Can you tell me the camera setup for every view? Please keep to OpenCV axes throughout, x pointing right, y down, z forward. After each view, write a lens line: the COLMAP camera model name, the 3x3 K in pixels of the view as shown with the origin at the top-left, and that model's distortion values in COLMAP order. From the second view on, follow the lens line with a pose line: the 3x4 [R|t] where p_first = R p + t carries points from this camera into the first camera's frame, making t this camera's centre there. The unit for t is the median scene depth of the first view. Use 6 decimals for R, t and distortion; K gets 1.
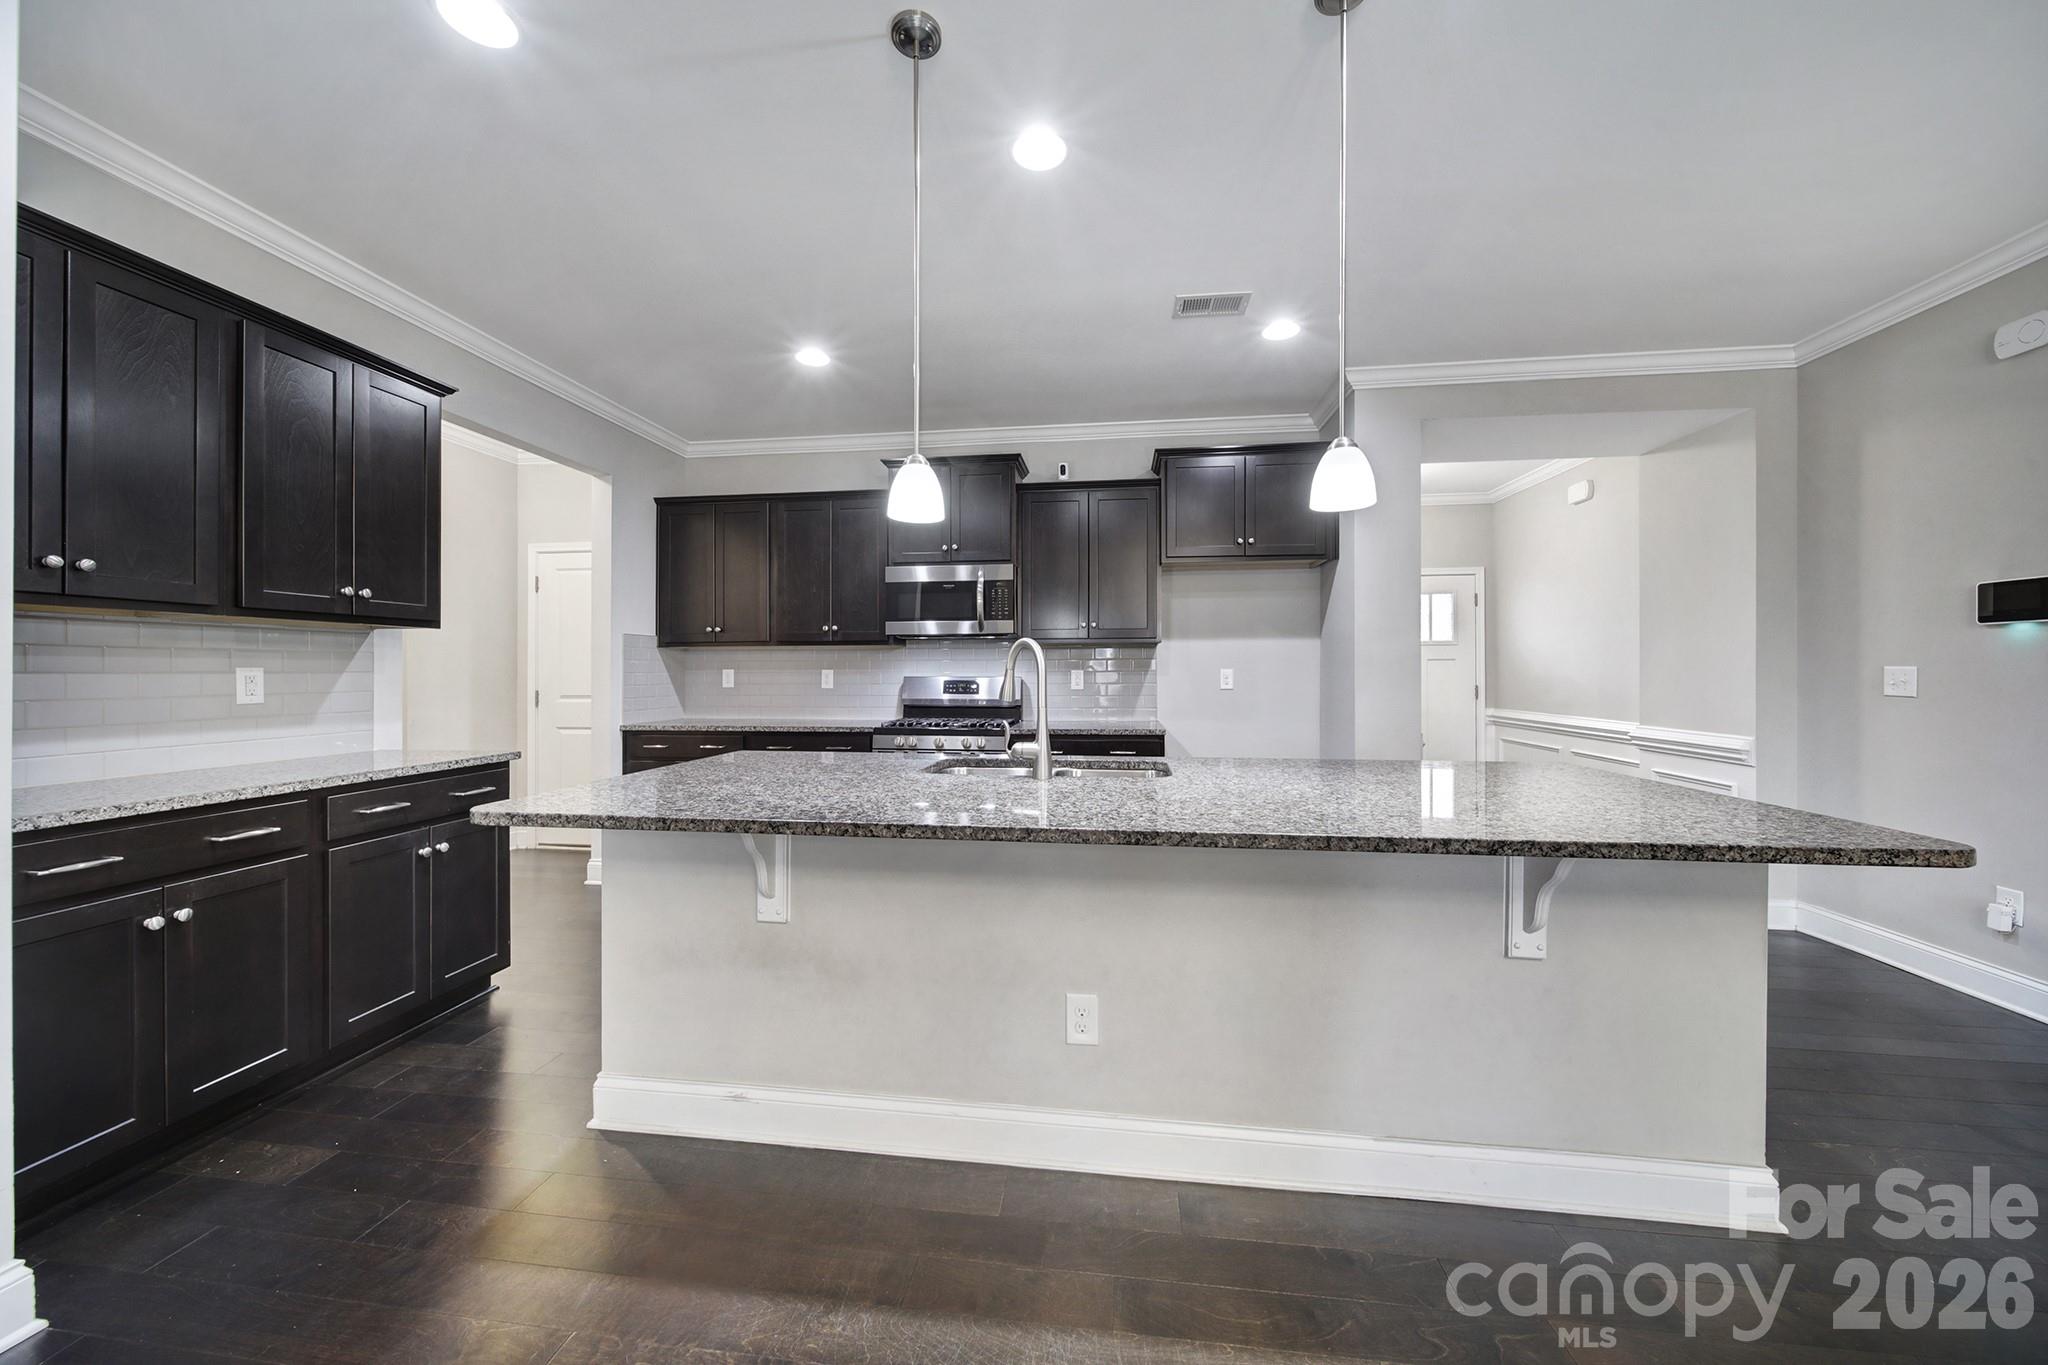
lens RADIAL K [[716.1, 0, 1025.6], [0, 716.1, 671.3], [0, 0, 1]] dist [-0.003531, -0.000835]
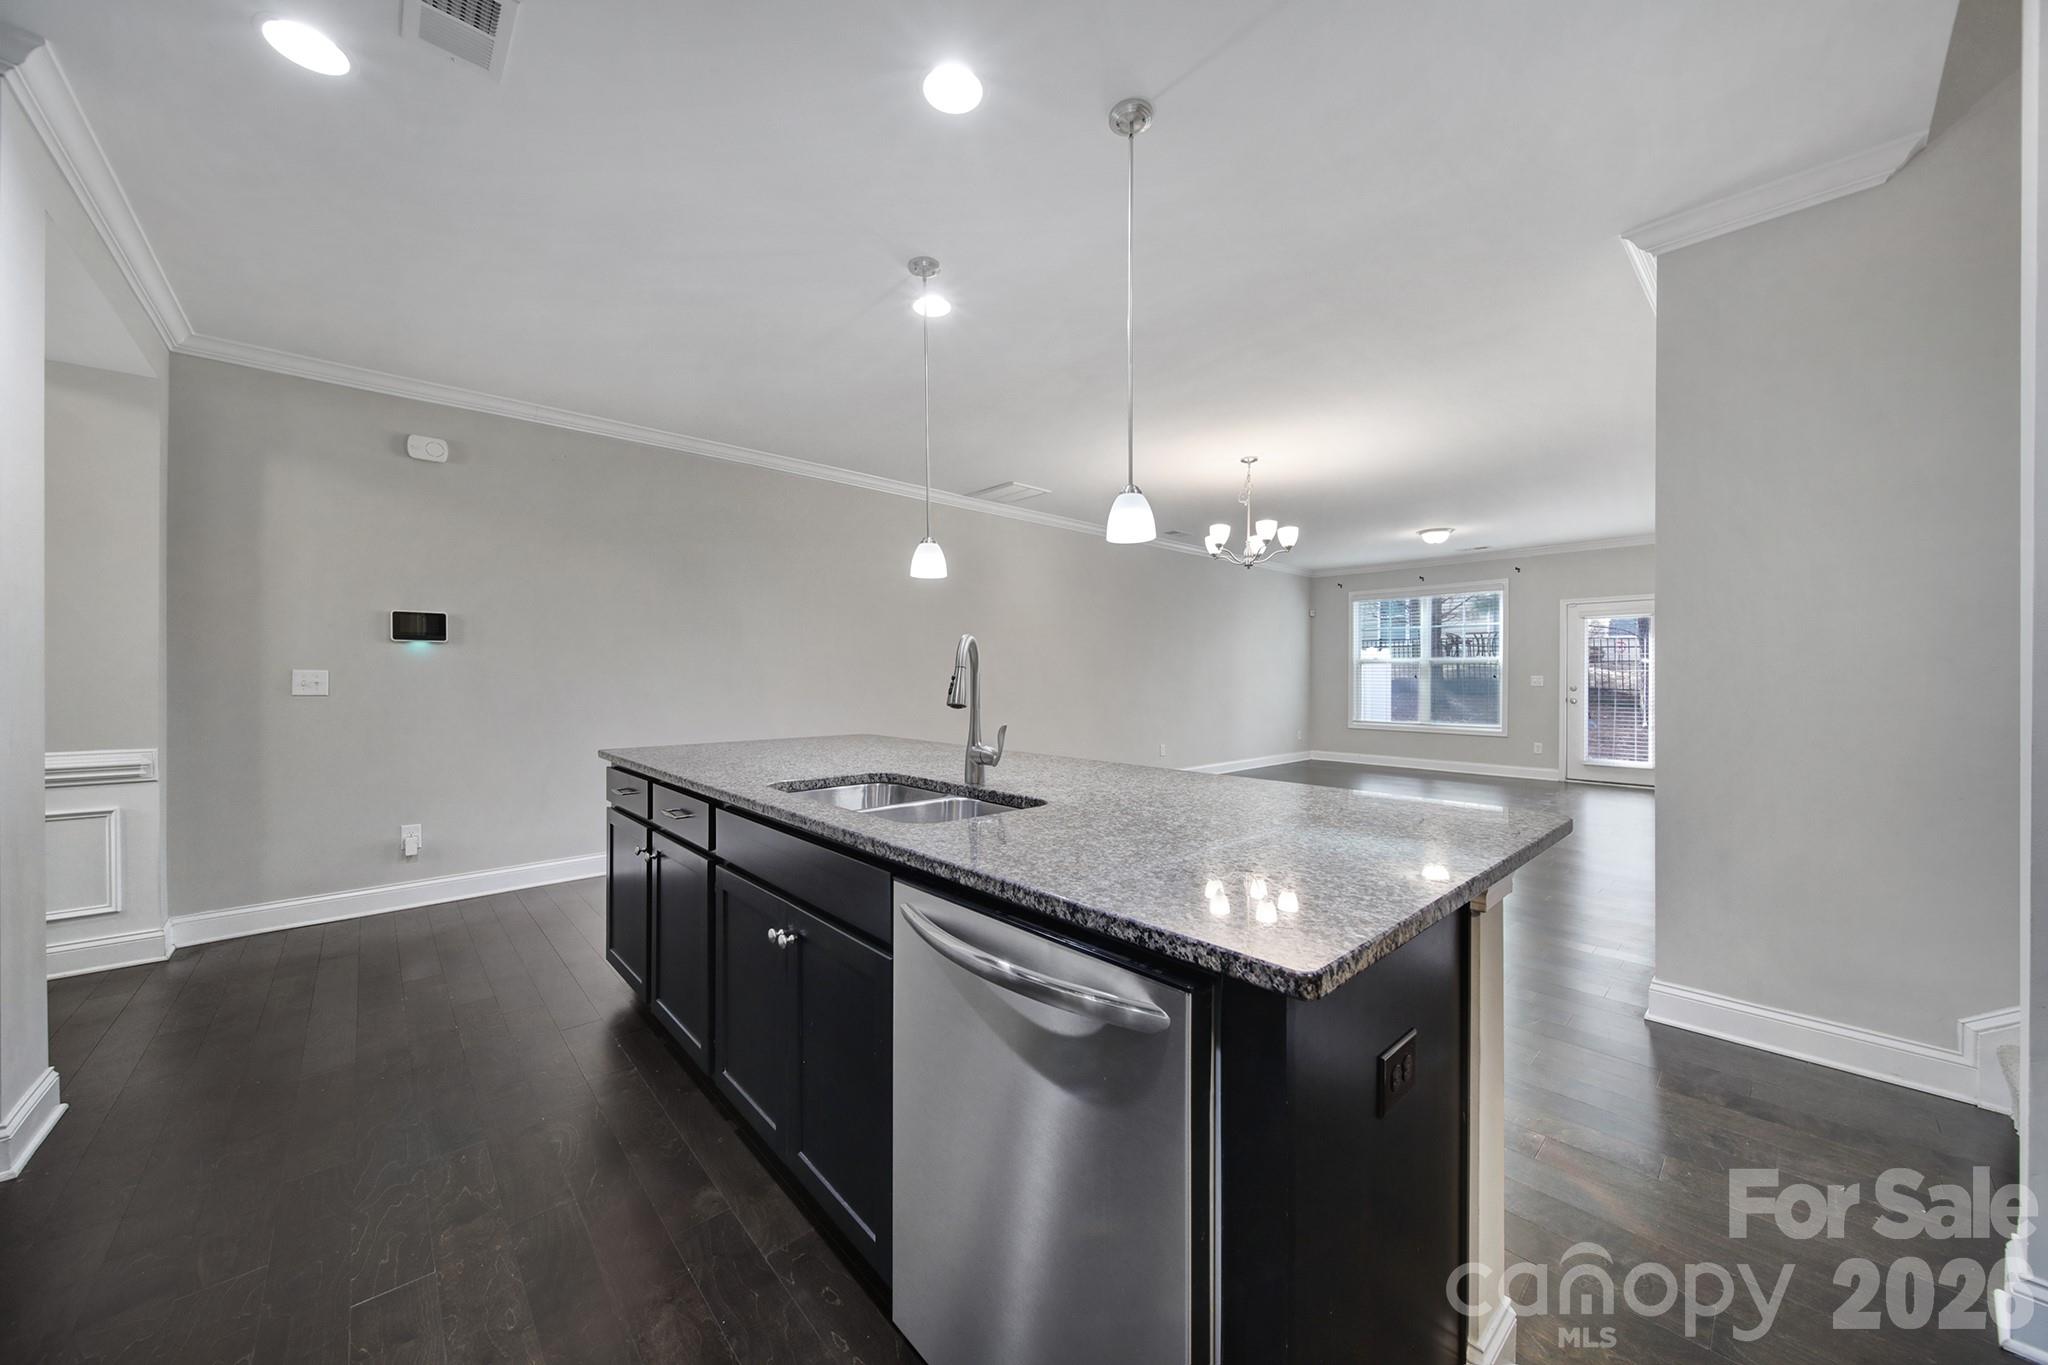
lens RADIAL K [[716.1, 0, 1028.8], [0, 716.1, 680.9], [0, 0, 1]] dist [-0.003531, -0.000835]
pose [[-0.750202, -0.007345, 0.661168, -0.359401], [-0.001032, 0.999950, 0.009938, -0.003927], [-0.661208, 0.006774, -0.750172, 0.808899]]
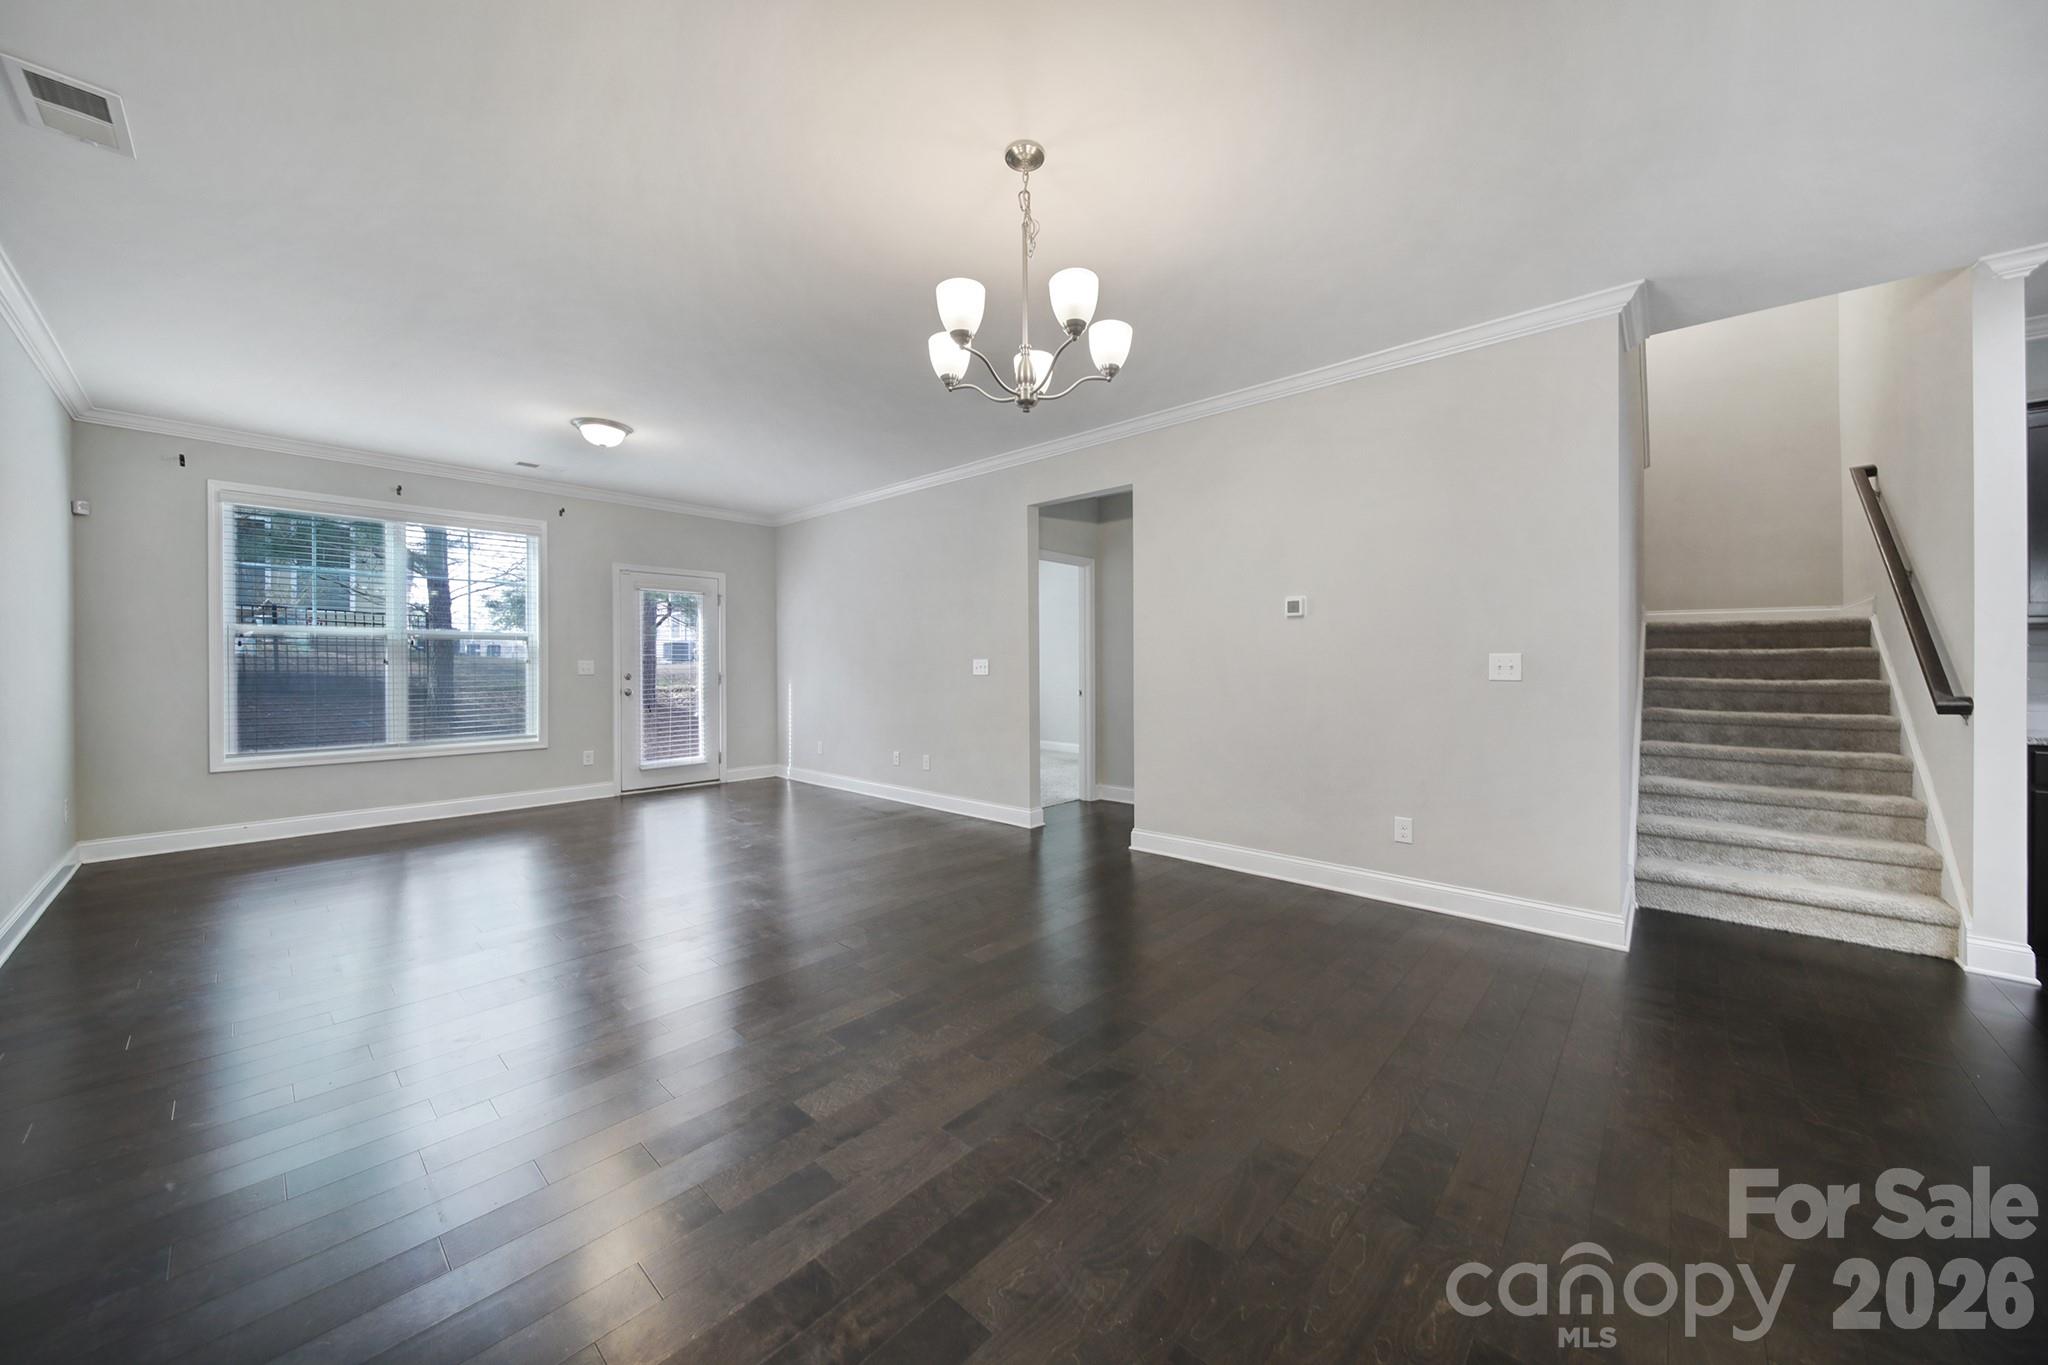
lens RADIAL K [[716.1, 0, 1020.6], [0, 716.1, 665.9], [0, 0, 1]] dist [-0.003531, -0.000835]
pose [[-0.577260, 0.007674, -0.816525, 0.617759], [0.000608, 0.999960, 0.008969, -0.001891], [0.816560, 0.004681, -0.577241, -0.069790]]
